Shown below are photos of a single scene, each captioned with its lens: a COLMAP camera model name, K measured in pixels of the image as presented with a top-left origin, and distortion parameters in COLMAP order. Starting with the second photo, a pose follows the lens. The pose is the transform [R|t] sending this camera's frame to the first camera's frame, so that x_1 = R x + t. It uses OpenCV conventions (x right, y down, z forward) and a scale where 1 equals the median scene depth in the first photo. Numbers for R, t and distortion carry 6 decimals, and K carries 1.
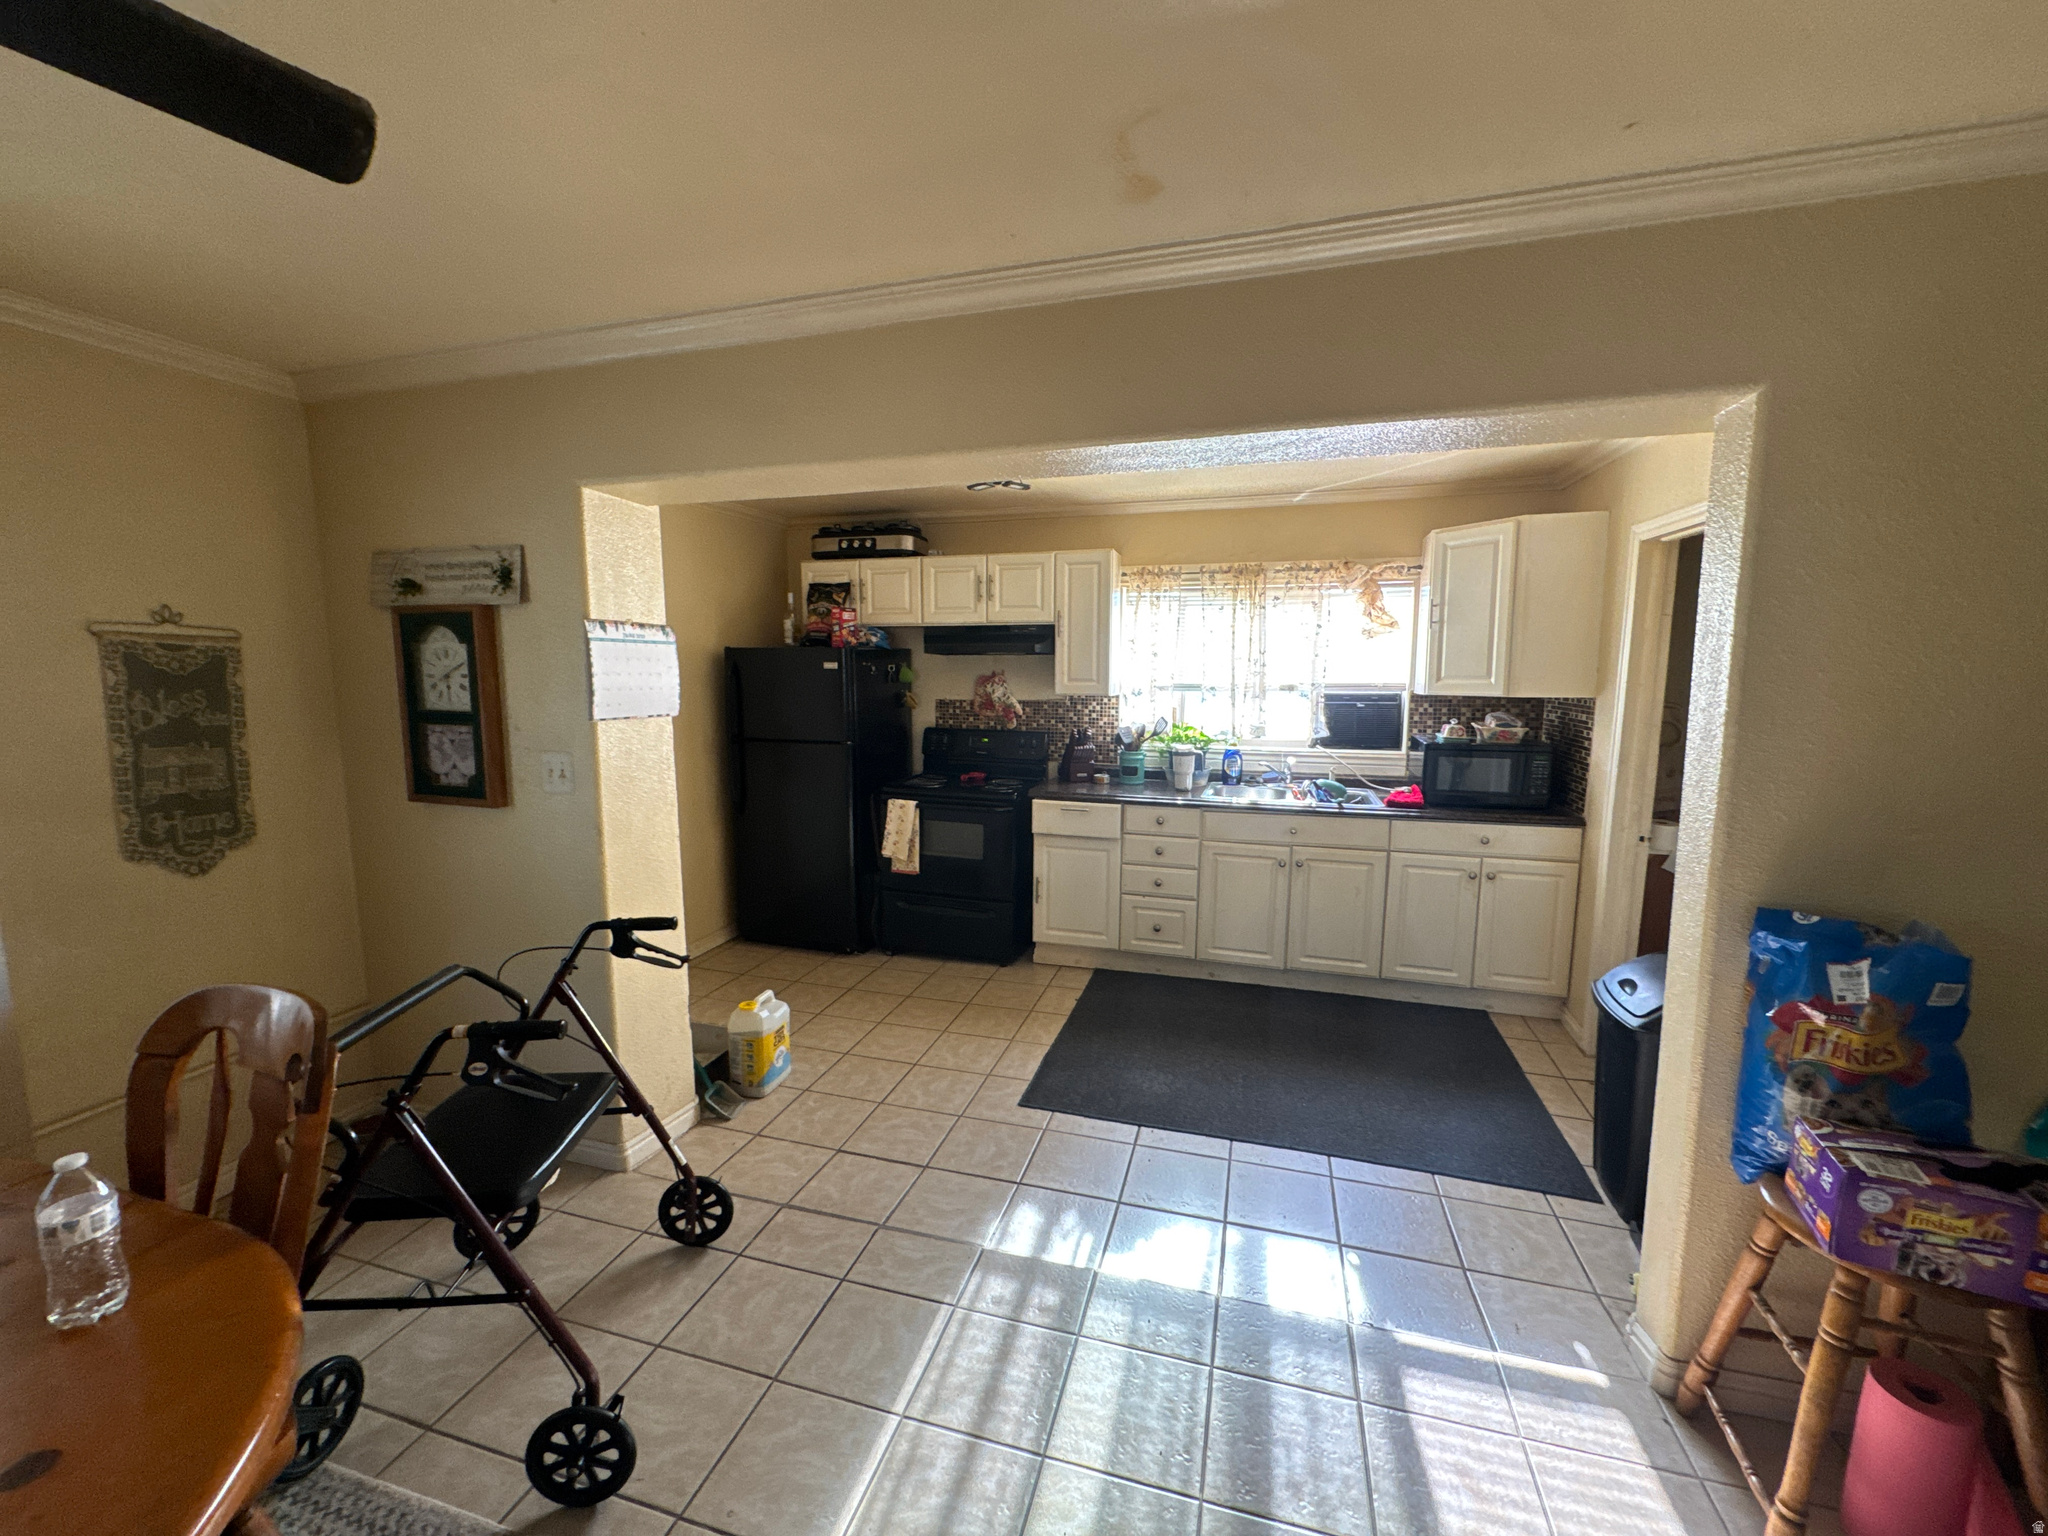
lens RADIAL K [[822.8, 0, 1025.6], [0, 822.8, 765.8], [0, 0, 1]] dist [-0.002233, 0.000251]
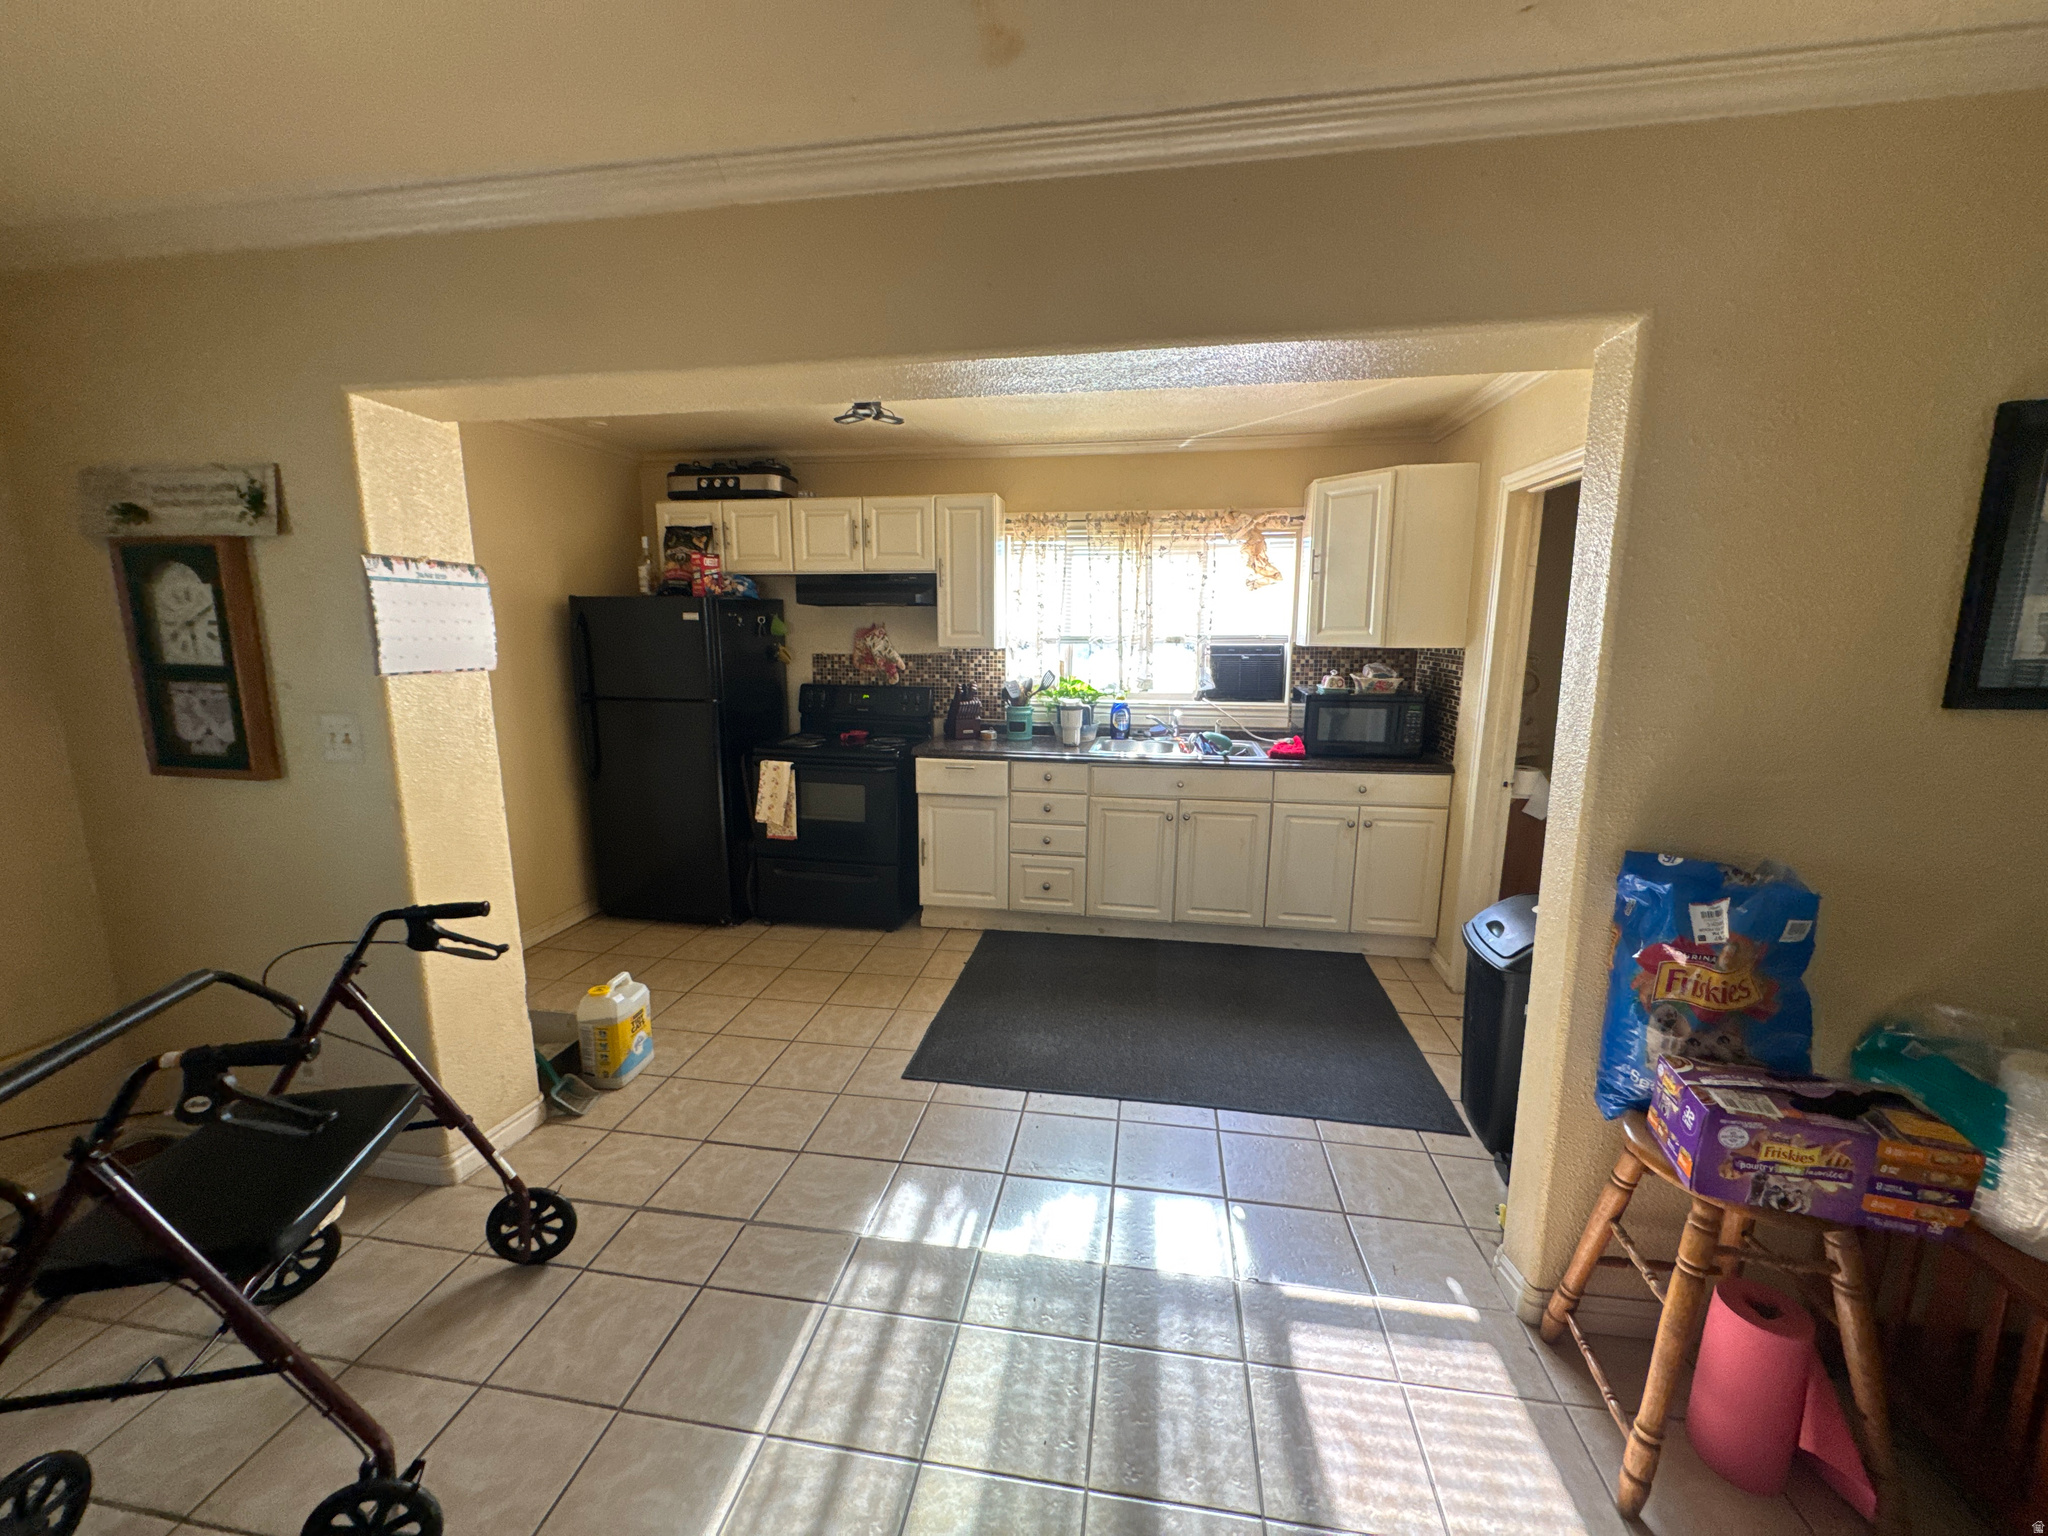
lens RADIAL K [[820.5, 0, 1026.0], [0, 820.5, 764.3], [0, 0, 1]] dist [-0.000777, -0.000086]
pose [[0.991926, -0.020686, 0.125123, 0.028618], [0.014475, 0.998627, 0.050343, 0.004055], [-0.125992, -0.048126, 0.990863, 0.072149]]
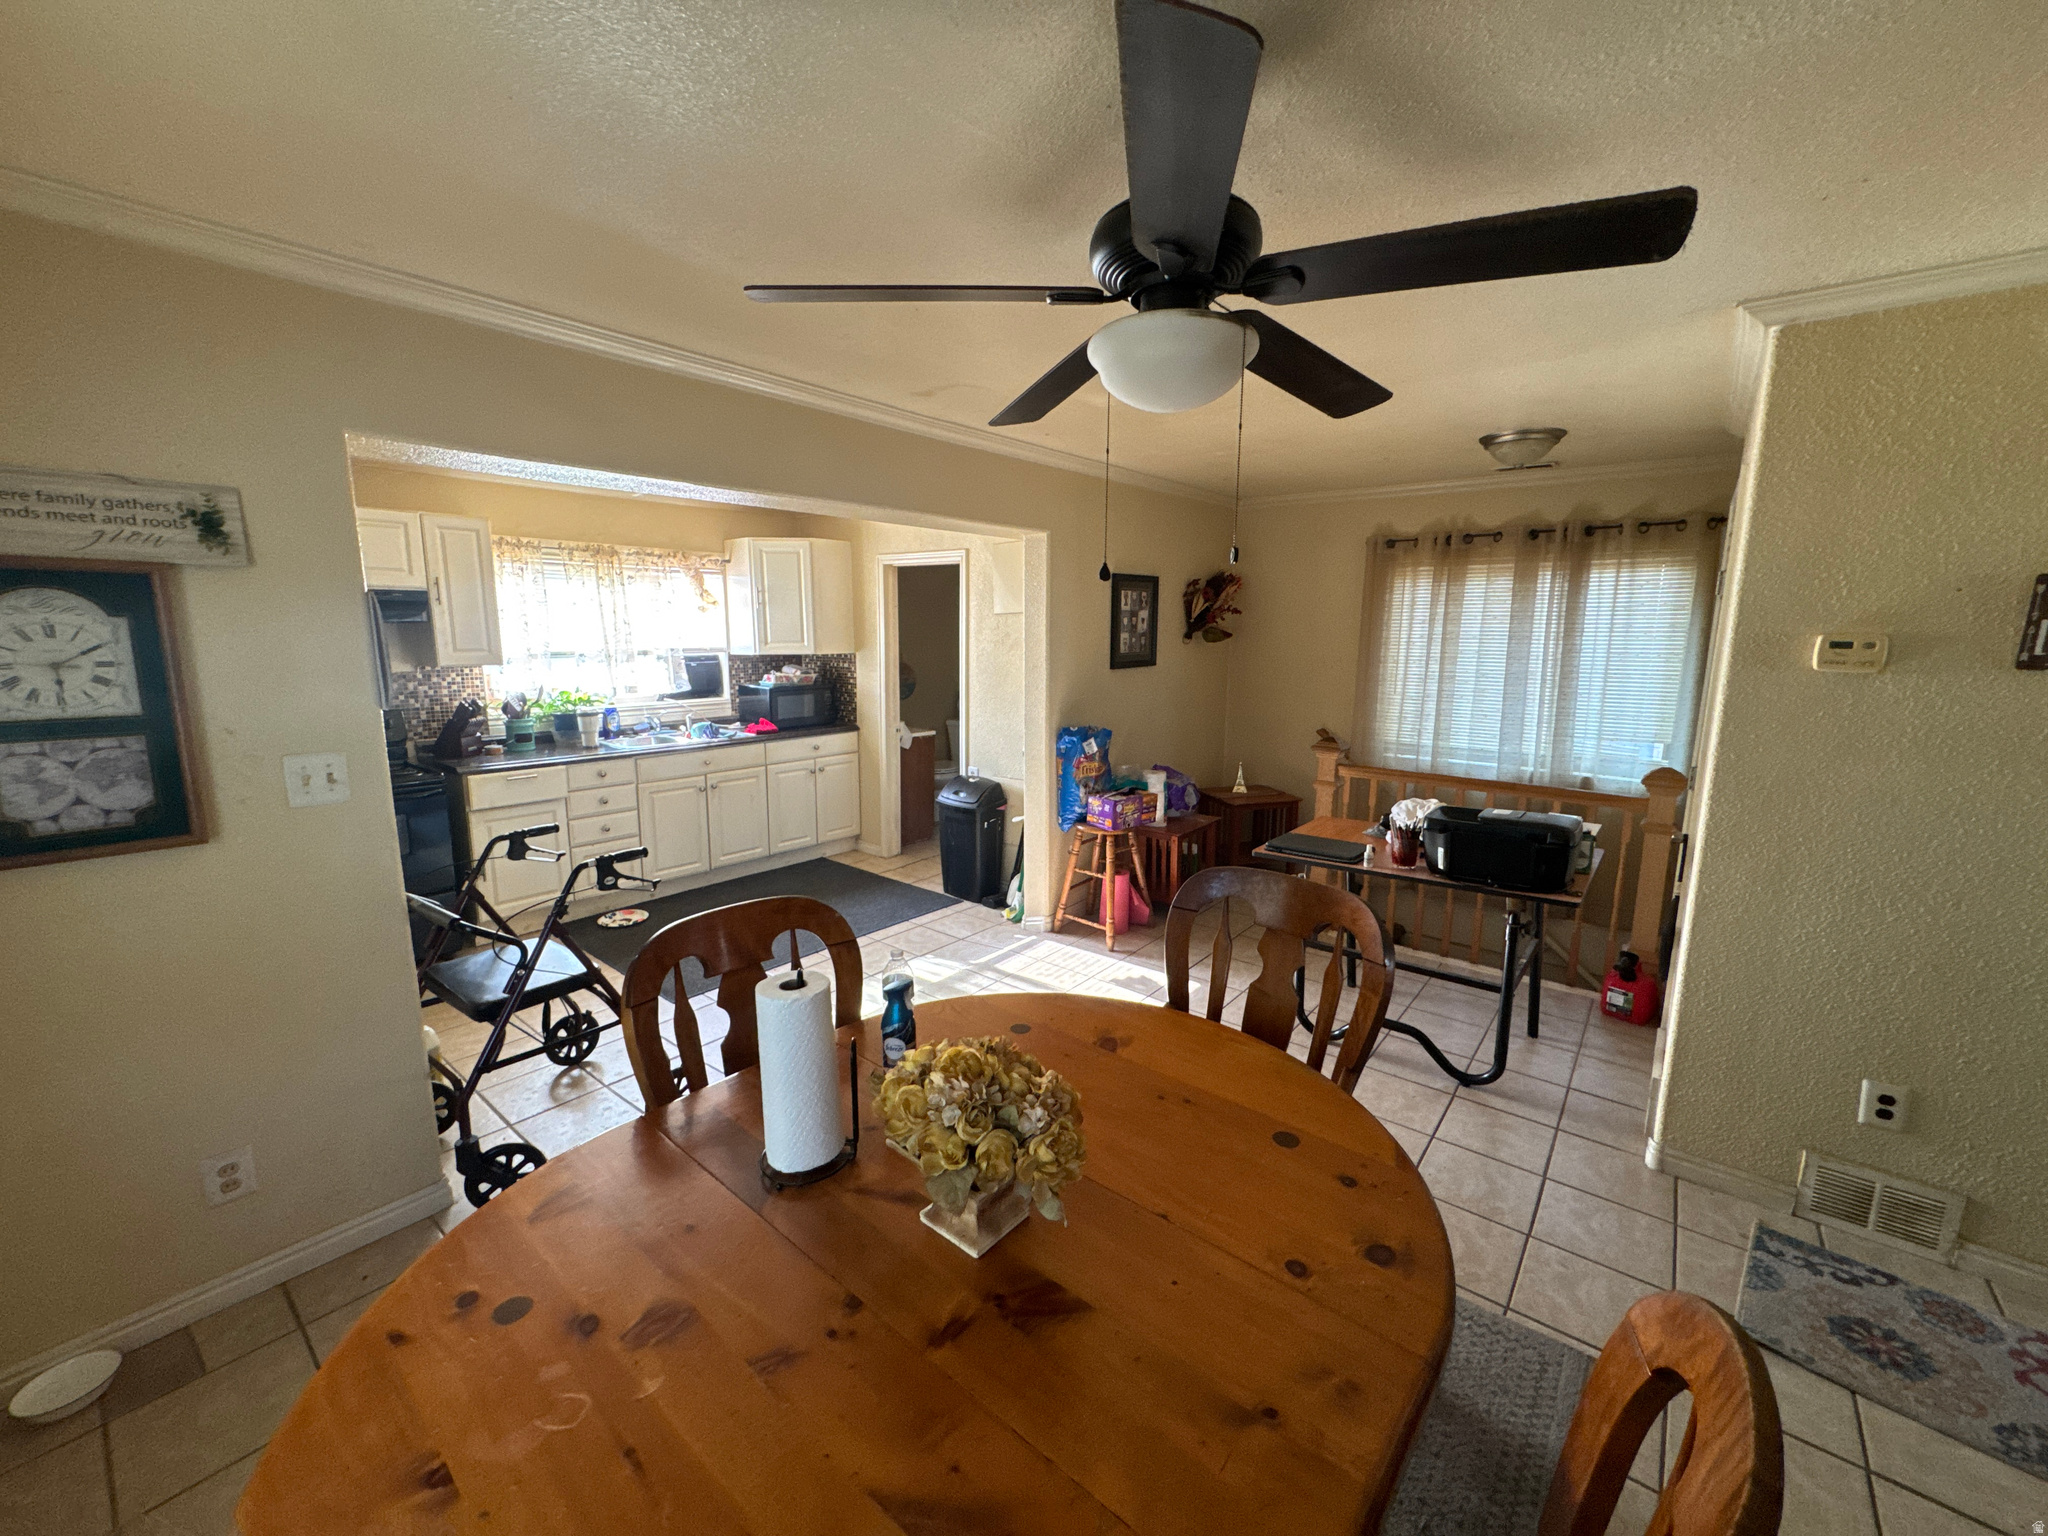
lens RADIAL K [[822.8, 0, 1025.6], [0, 822.8, 765.8], [0, 0, 1]] dist [-0.002233, 0.000251]
pose [[0.384309, -0.152103, 0.910588, -1.098847], [0.108809, 0.986922, 0.118931, -0.025424], [-0.916770, 0.053374, 0.395834, 0.038210]]
